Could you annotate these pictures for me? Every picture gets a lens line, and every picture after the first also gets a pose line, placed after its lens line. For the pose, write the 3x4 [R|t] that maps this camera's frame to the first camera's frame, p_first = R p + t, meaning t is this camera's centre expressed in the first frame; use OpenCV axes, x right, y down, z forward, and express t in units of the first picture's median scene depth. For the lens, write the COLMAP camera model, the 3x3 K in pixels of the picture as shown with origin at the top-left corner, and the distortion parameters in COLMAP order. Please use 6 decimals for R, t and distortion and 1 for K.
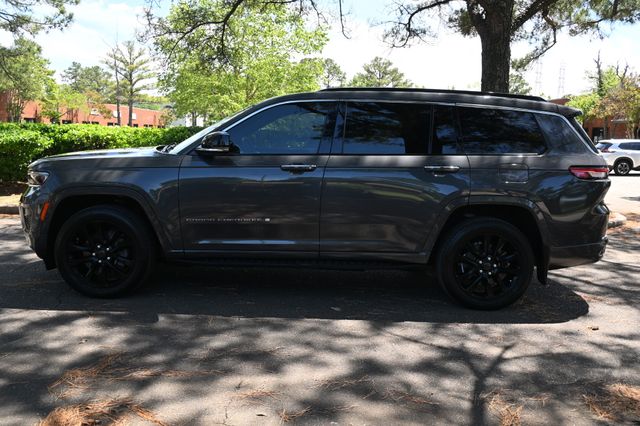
lens RADIAL K [[653.6, 0, 409.3], [0, 653.6, 223.2], [0, 0, 1]] dist [-0.013345, -0.033008]
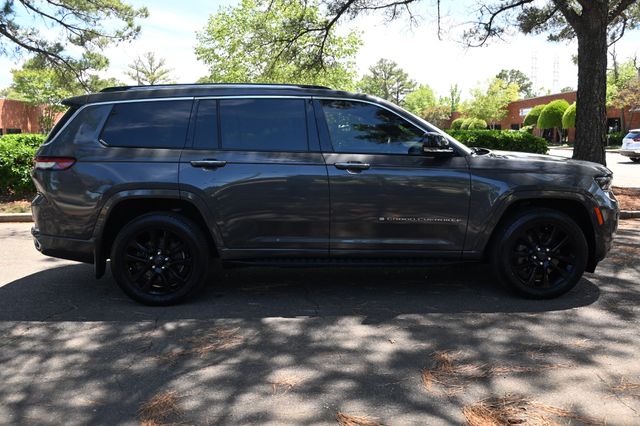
lens RADIAL K [[626.7, 0, 320.0], [0, 626.7, 213.0], [0, 0, 1]] dist [-0.004713, -0.001512]
pose [[0.999069, -0.035127, -0.025031, -0.216440], [0.034898, 0.999345, -0.009535, -0.004654], [0.025349, 0.008652, 0.999641, 0.003786]]
